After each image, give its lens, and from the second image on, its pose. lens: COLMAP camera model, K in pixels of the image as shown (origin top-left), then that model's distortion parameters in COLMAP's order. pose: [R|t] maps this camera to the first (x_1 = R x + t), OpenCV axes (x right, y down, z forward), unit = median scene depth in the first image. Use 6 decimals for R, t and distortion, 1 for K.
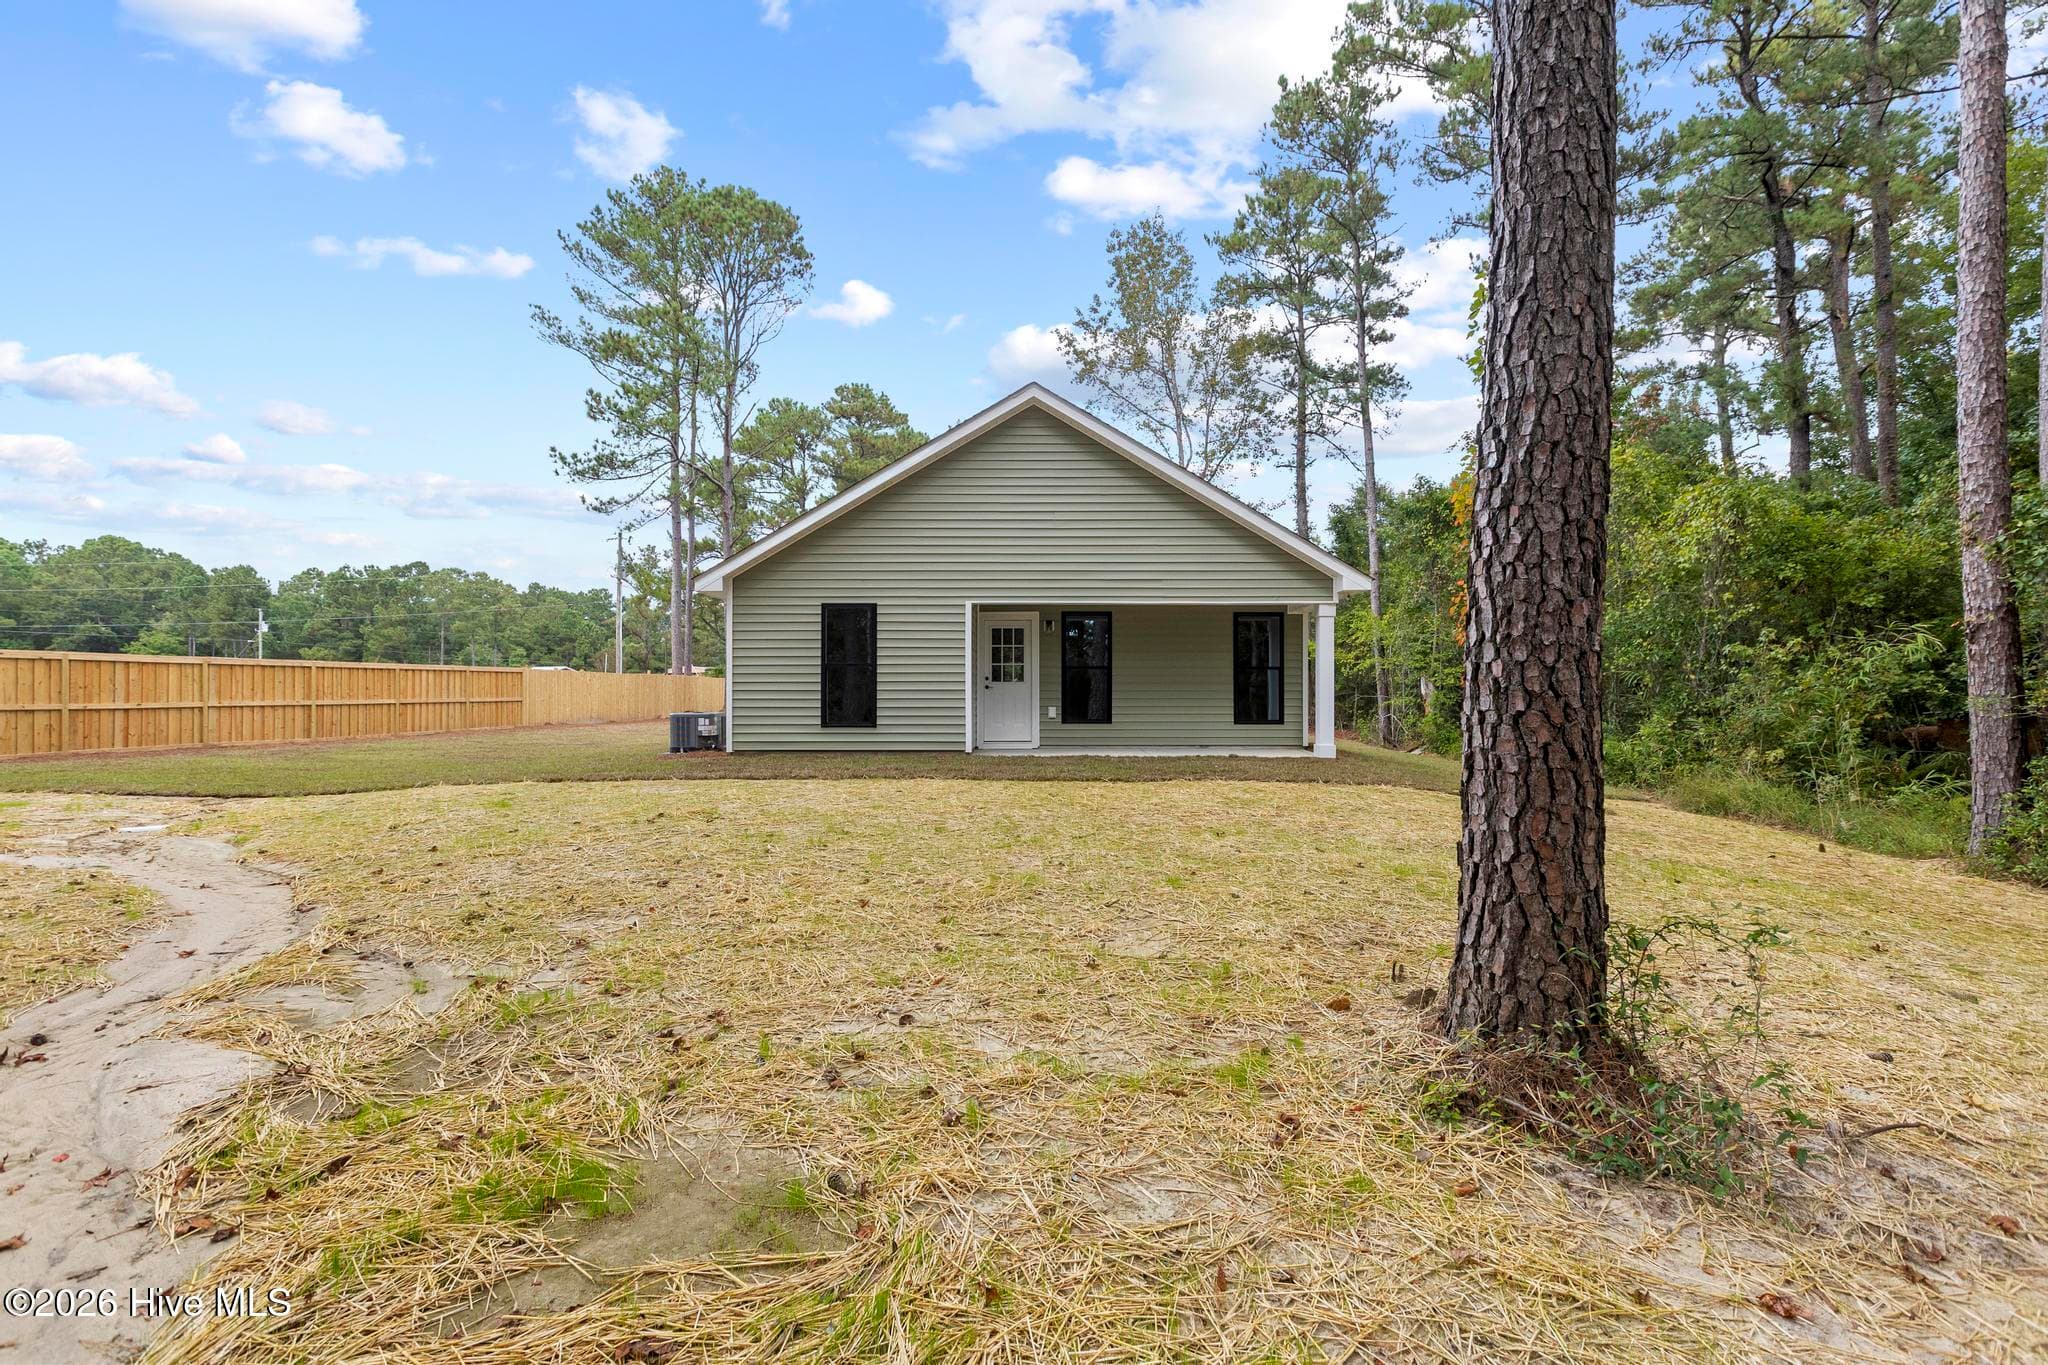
lens RADIAL K [[898.7, 0, 1035.9], [0, 898.7, 691.7], [0, 0, 1]] dist [0.000706, -0.000018]
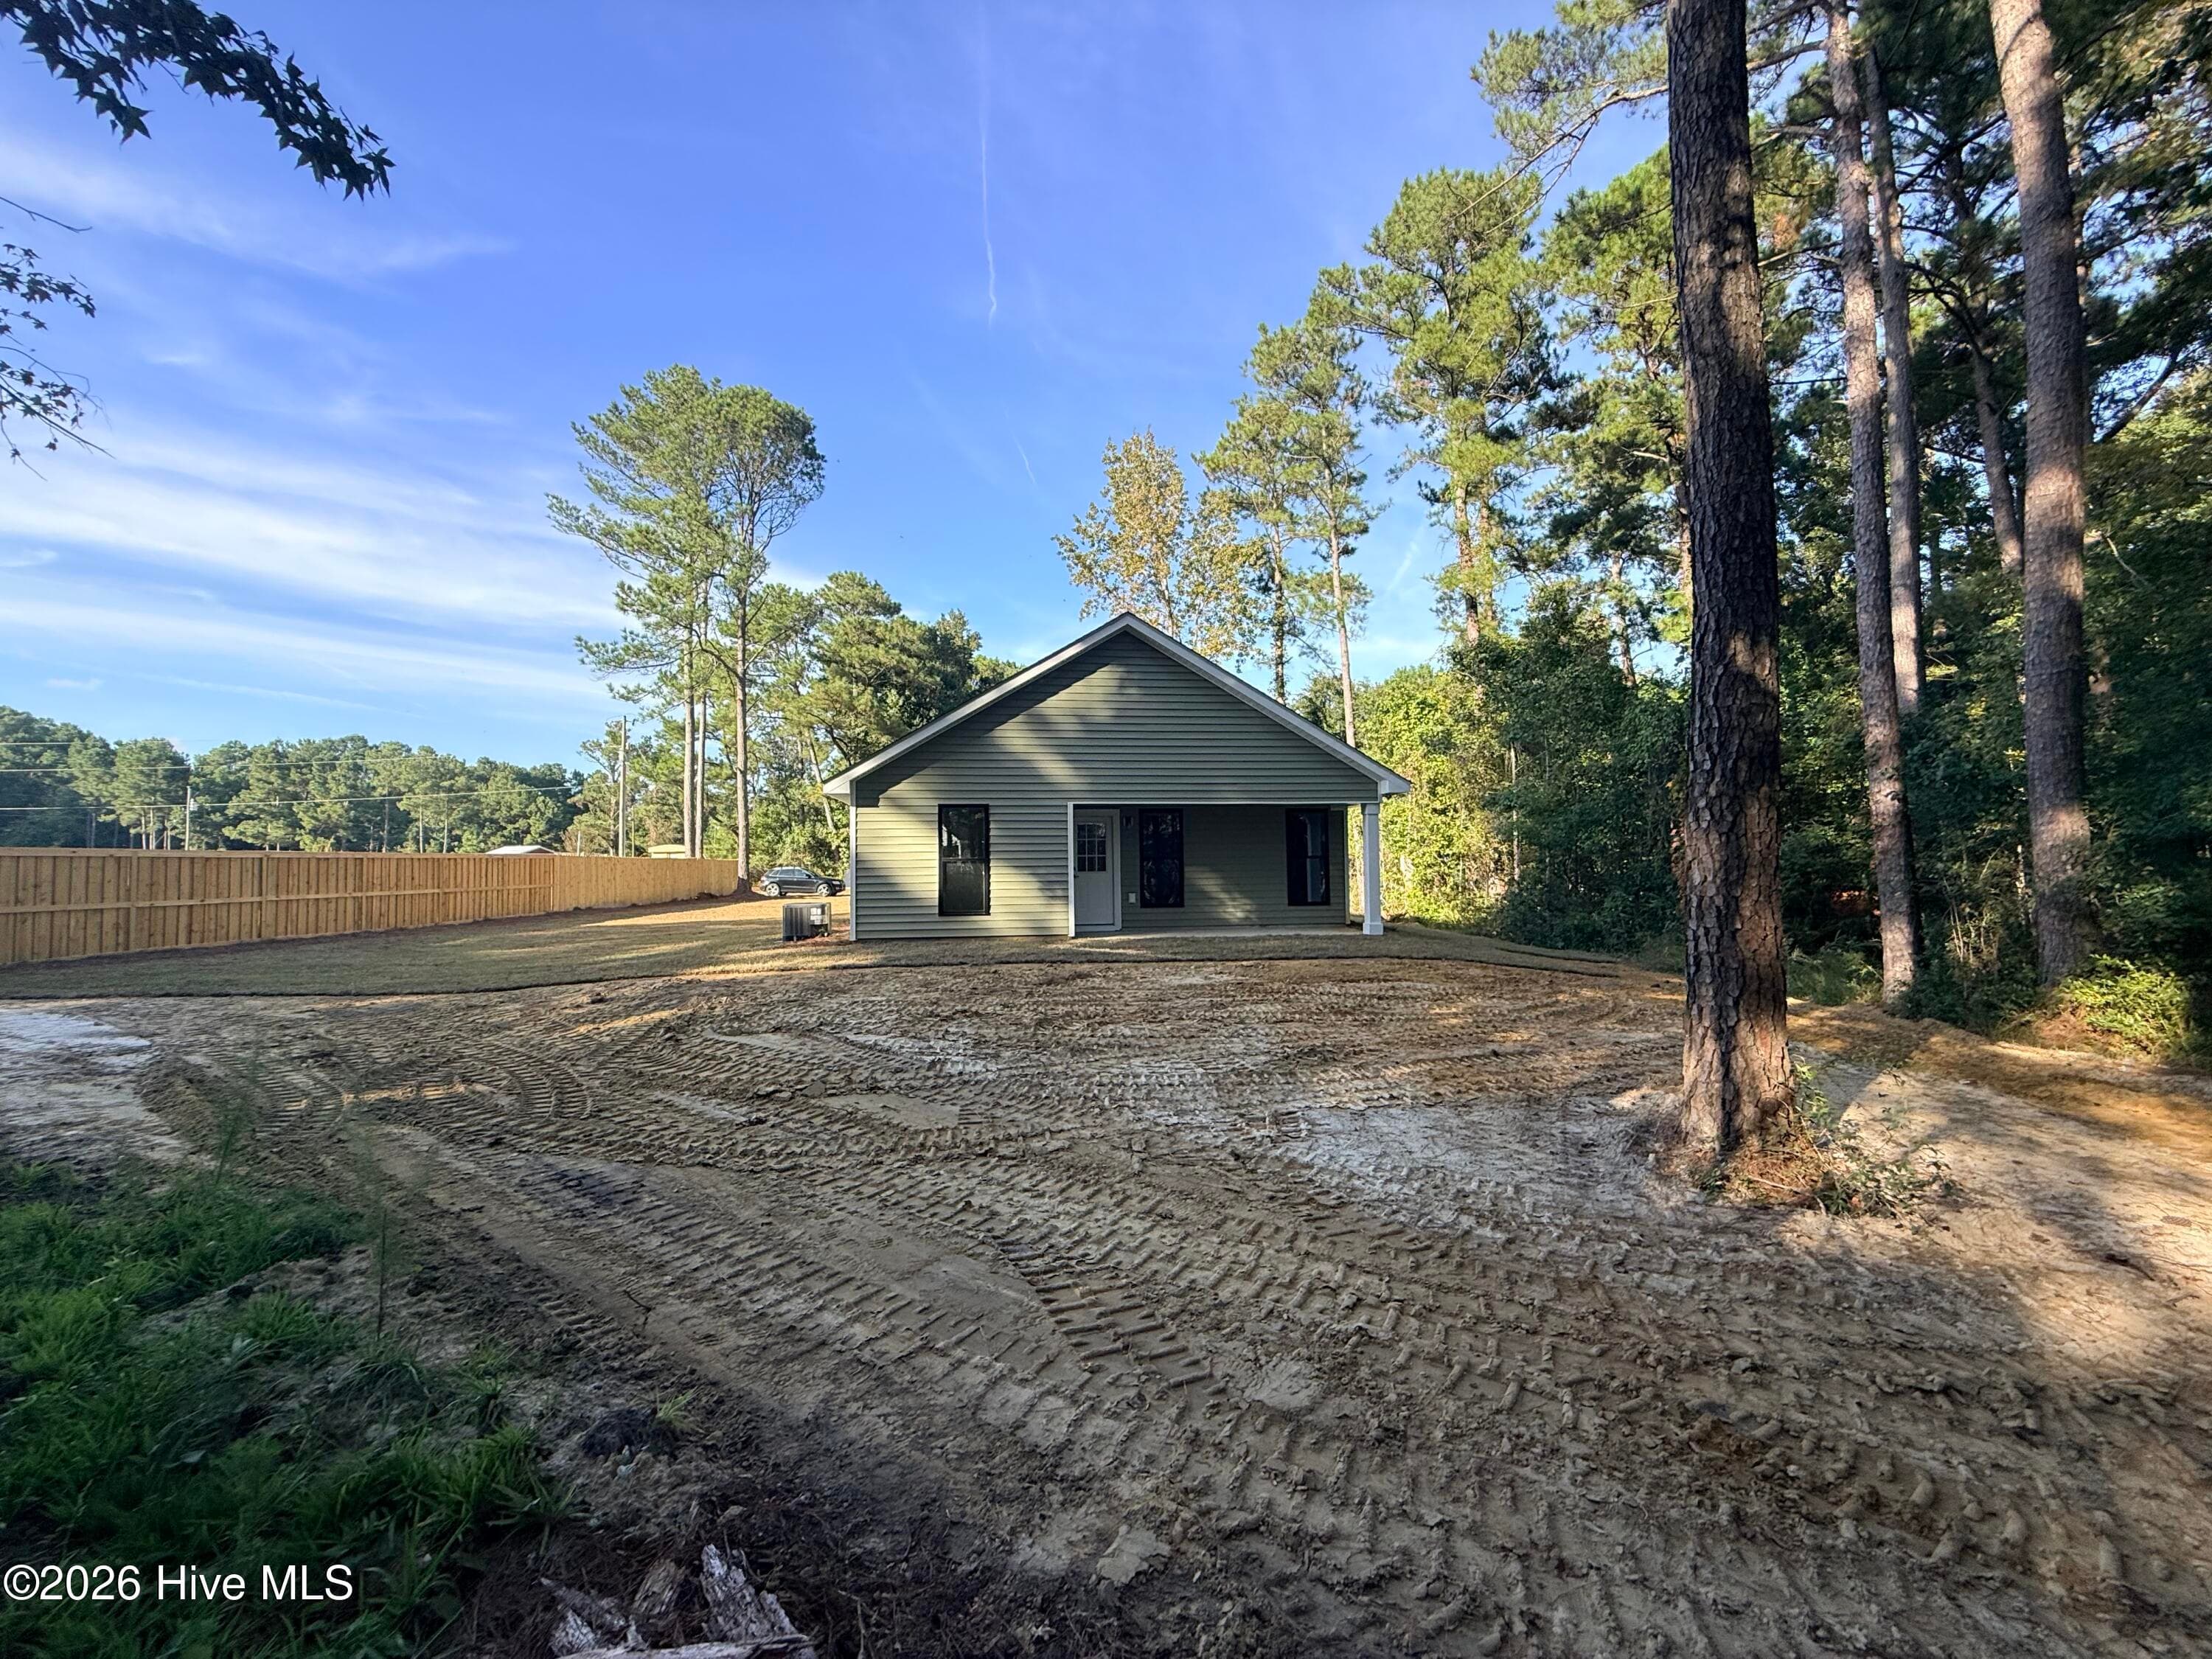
lens RADIAL K [[866.2, 0, 1106.5], [0, 866.2, 828.1], [0, 0, 1]] dist [-0.003031, 0.000820]
pose [[0.992380, -0.005586, 0.123086, -0.109946], [0.010630, 0.999129, -0.040358, -0.015670], [-0.122754, 0.041358, 0.991575, -0.054064]]
